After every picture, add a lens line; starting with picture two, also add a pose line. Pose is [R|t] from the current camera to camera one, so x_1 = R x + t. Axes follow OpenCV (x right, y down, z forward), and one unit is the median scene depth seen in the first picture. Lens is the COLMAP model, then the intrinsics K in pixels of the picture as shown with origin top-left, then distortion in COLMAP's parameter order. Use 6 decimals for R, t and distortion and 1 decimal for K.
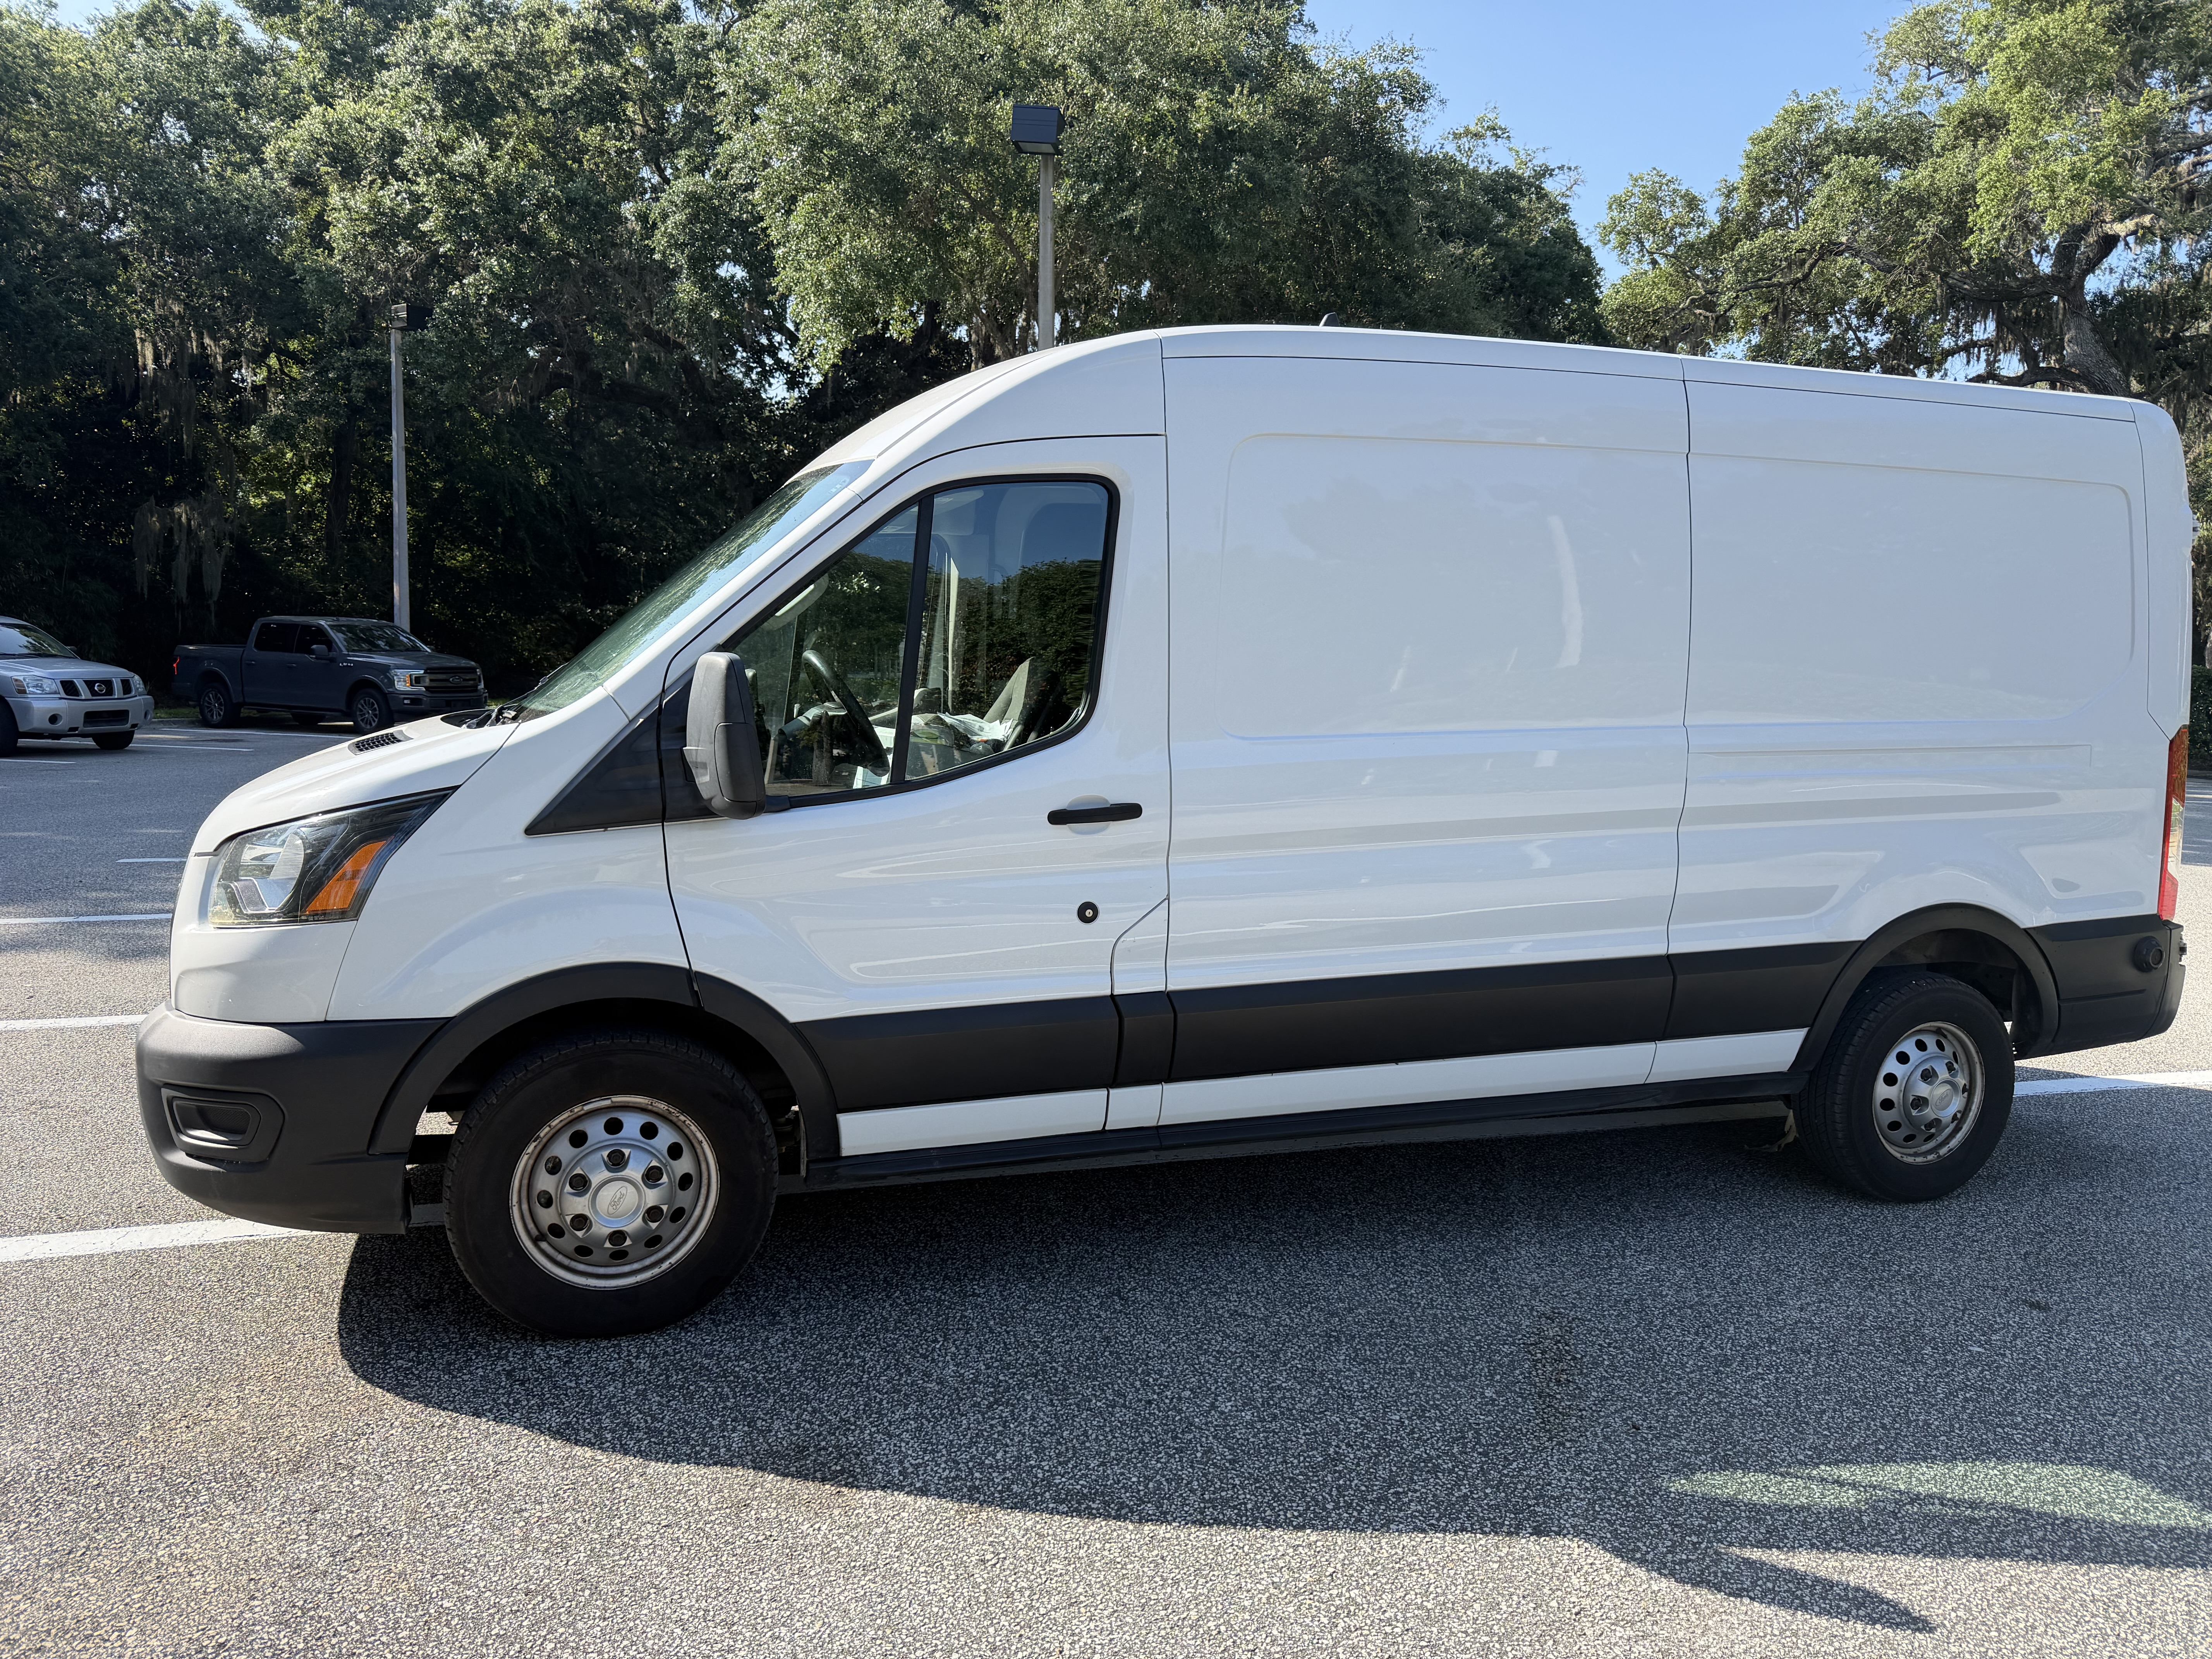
lens RADIAL K [[1561.0, 0, 1110.2], [0, 1561.0, 825.1], [0, 0, 1]] dist [0.011425, -0.011699]
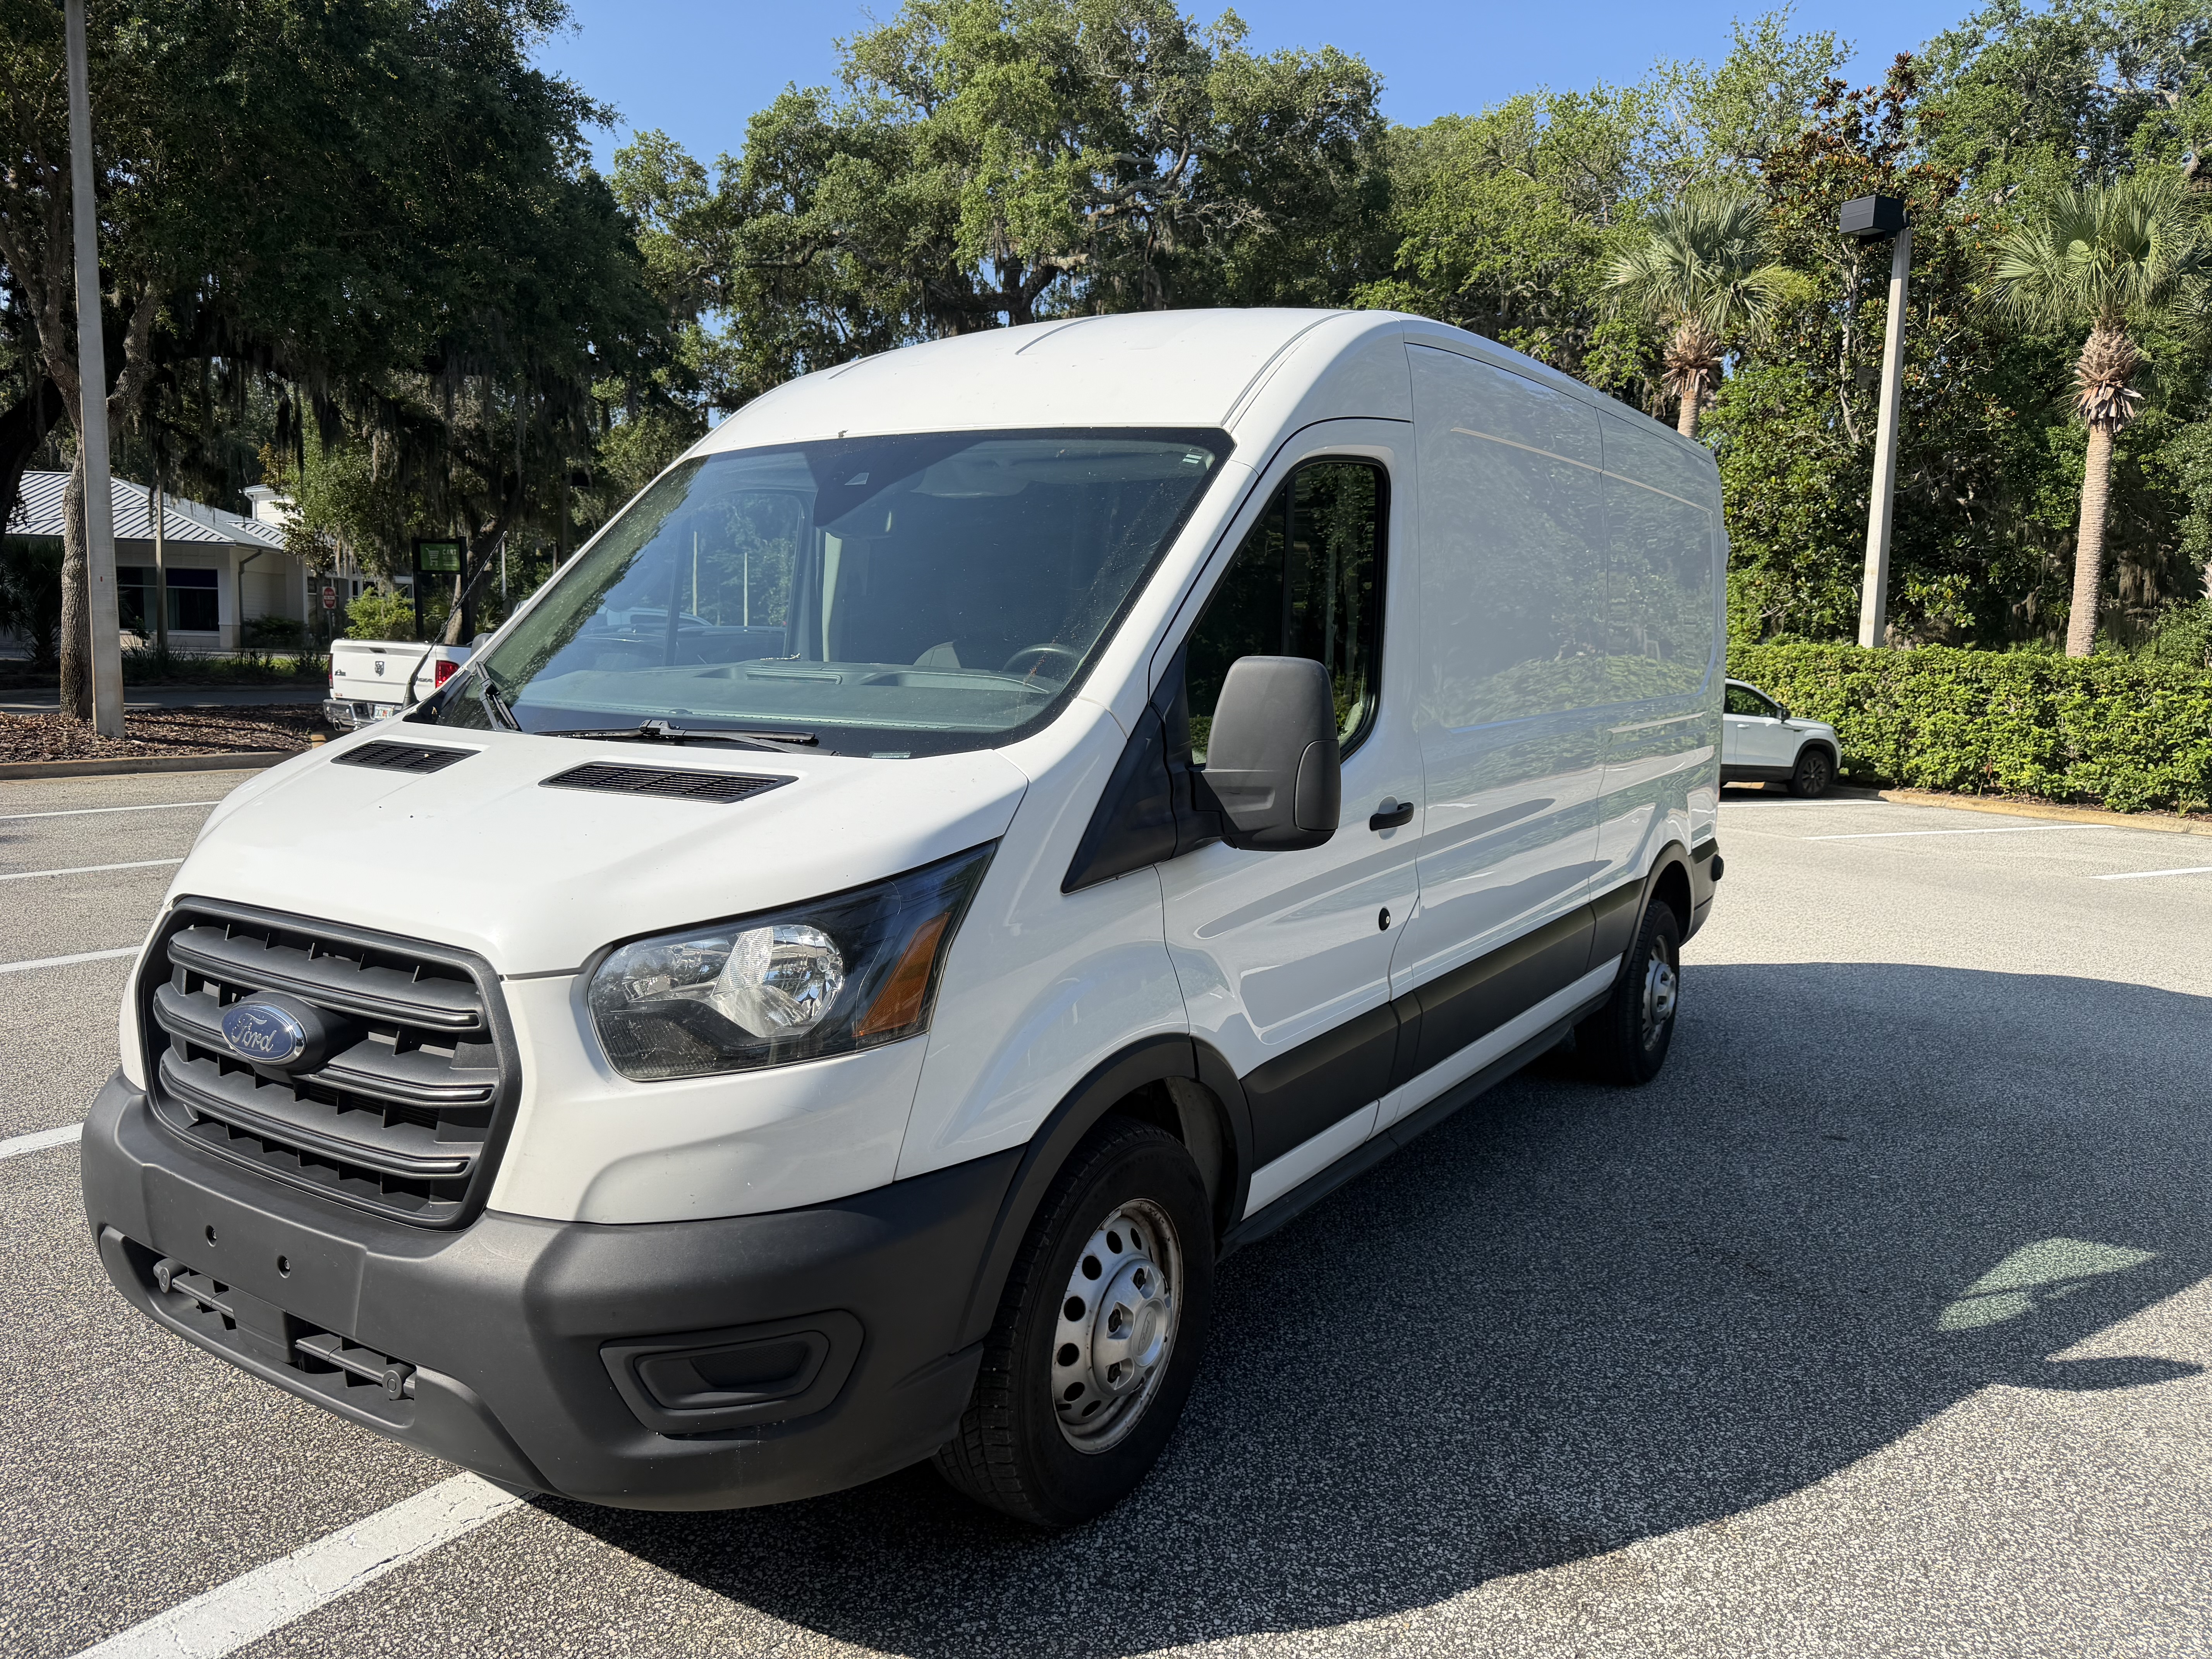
lens RADIAL K [[1577.9, 0, 1090.3], [0, 1577.9, 819.2], [0, 0, 1]] dist [0.023051, -0.030376]
pose [[0.794606, -0.069174, 0.603172, -0.157191], [0.057636, 0.997596, 0.038480, -0.011247], [-0.604384, 0.004188, 0.796682, 0.070654]]
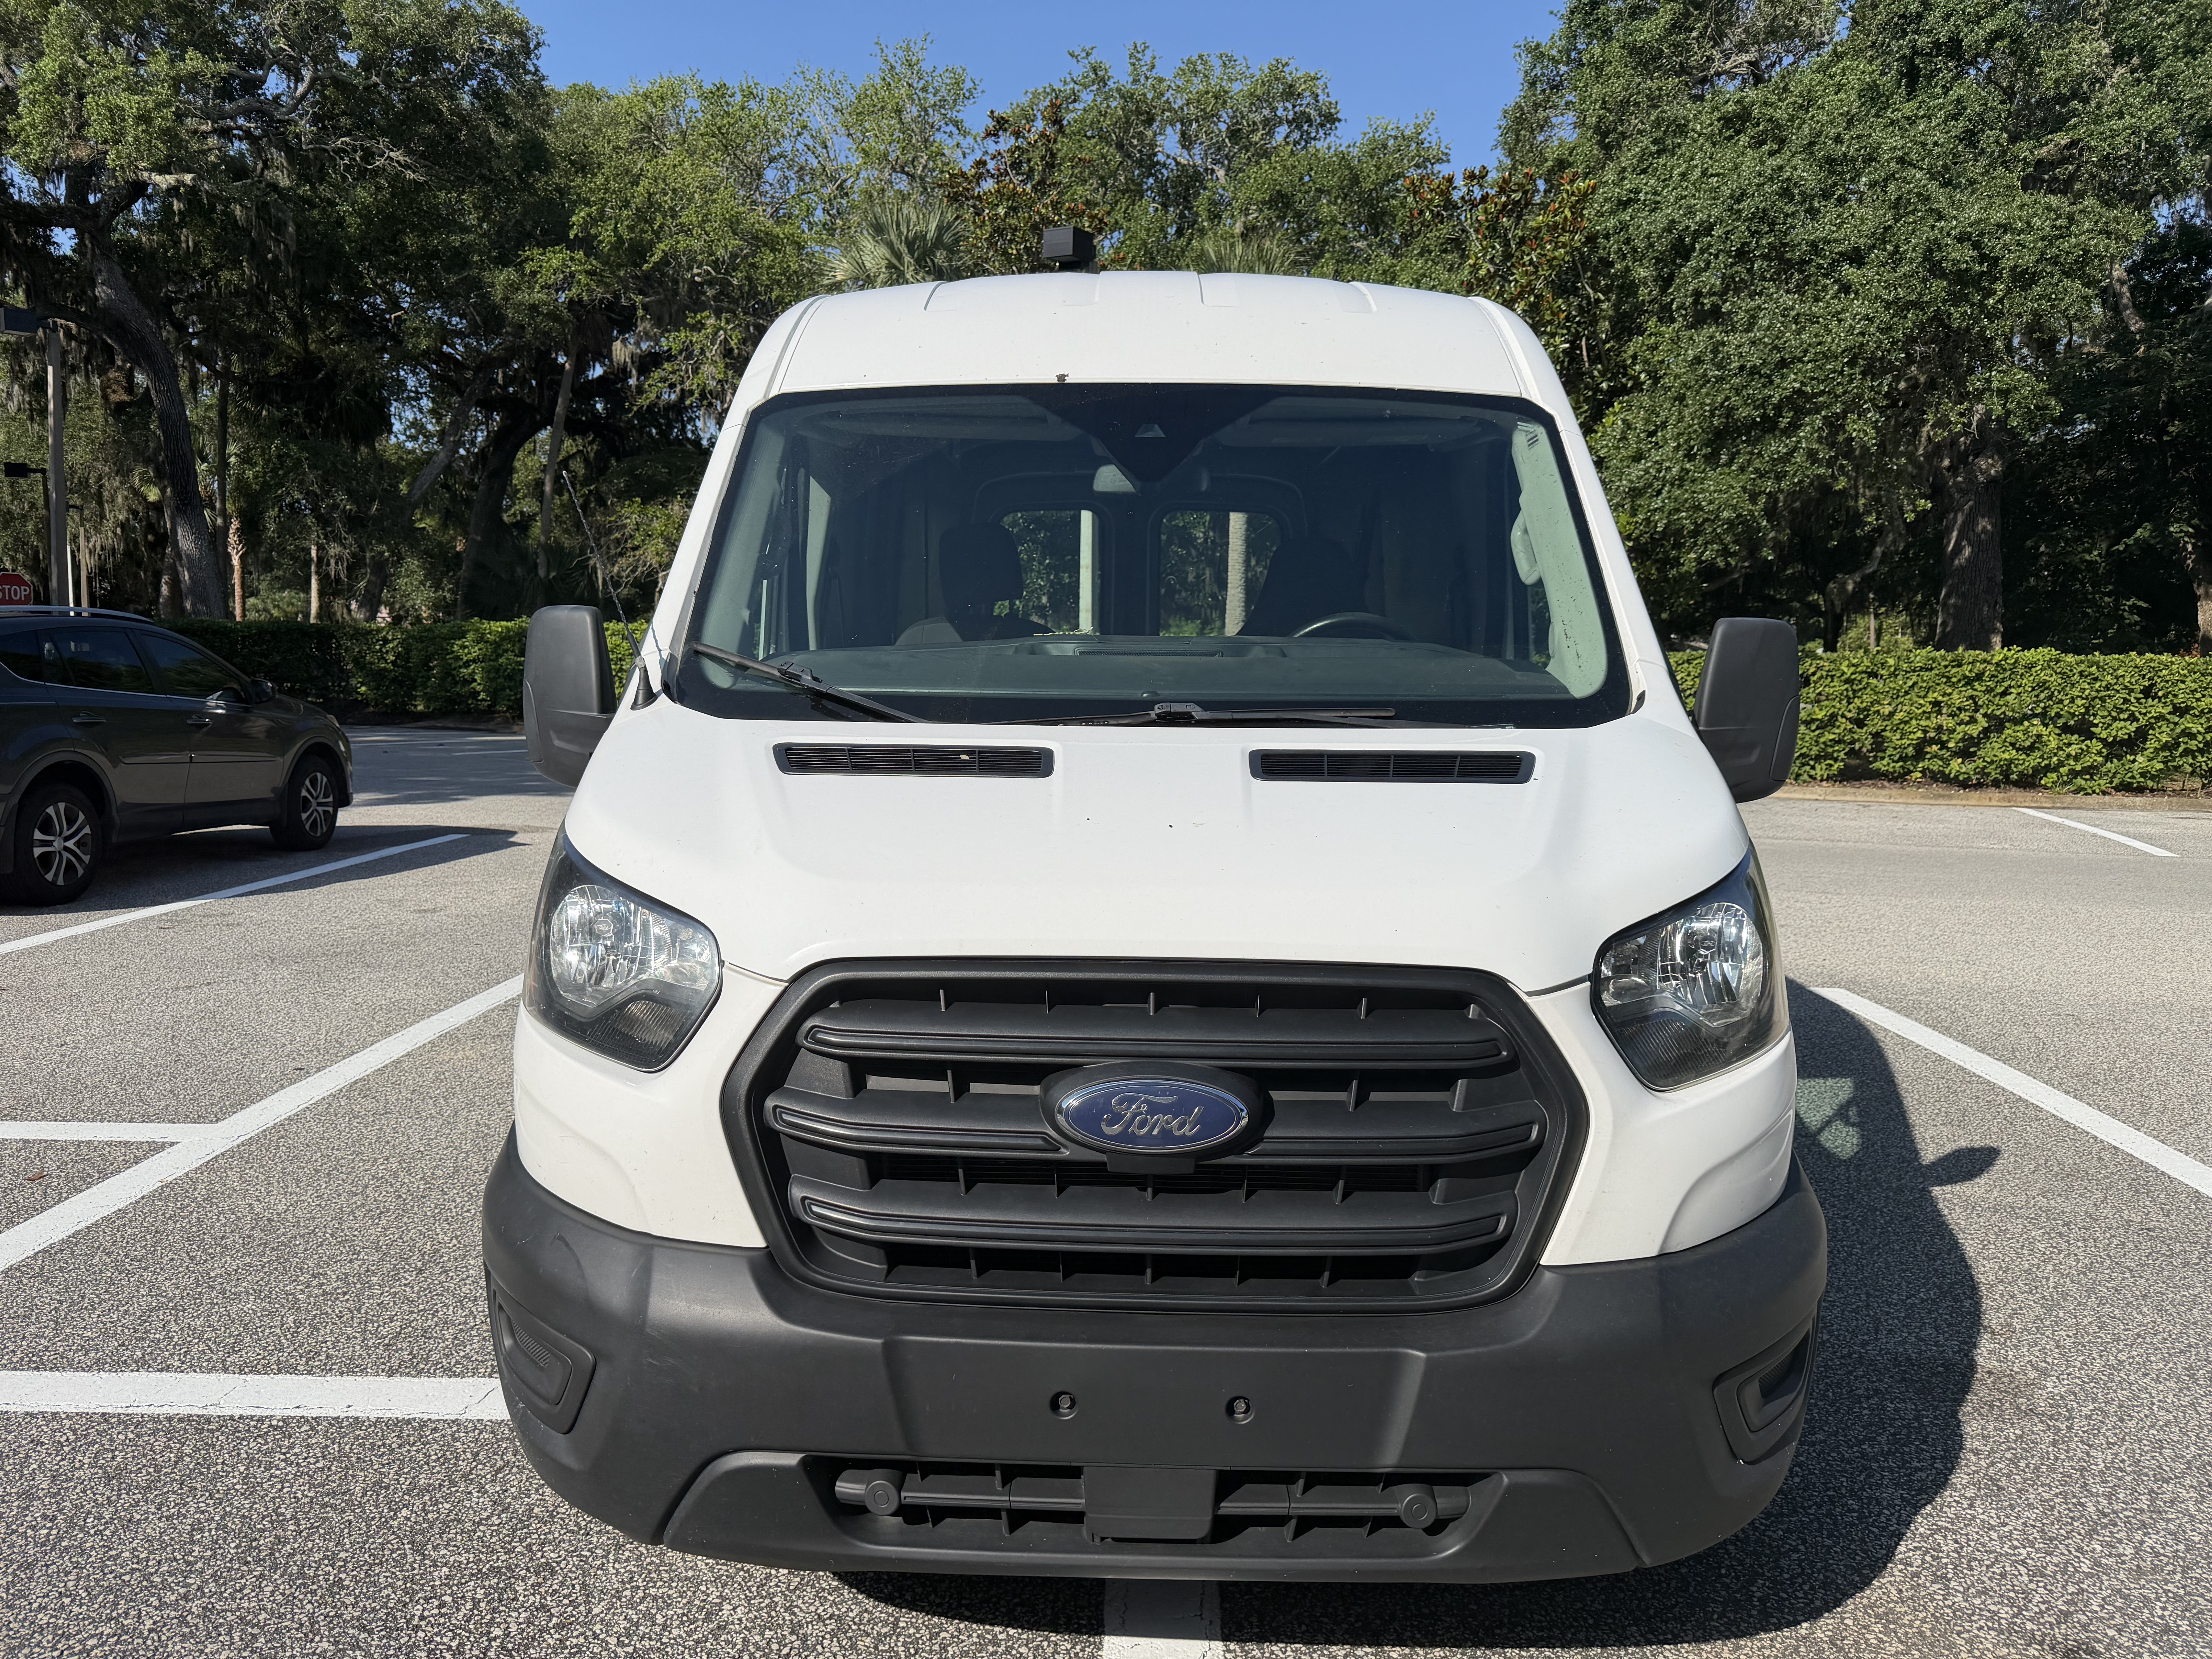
lens RADIAL K [[1577.9, 0, 1090.3], [0, 1577.9, 819.2], [0, 0, 1]] dist [0.023051, -0.030376]
pose [[0.353626, -0.118279, 0.927878, -0.233058], [0.095802, 0.991336, 0.089857, -0.021511], [-0.930468, 0.057116, 0.361894, 0.196311]]
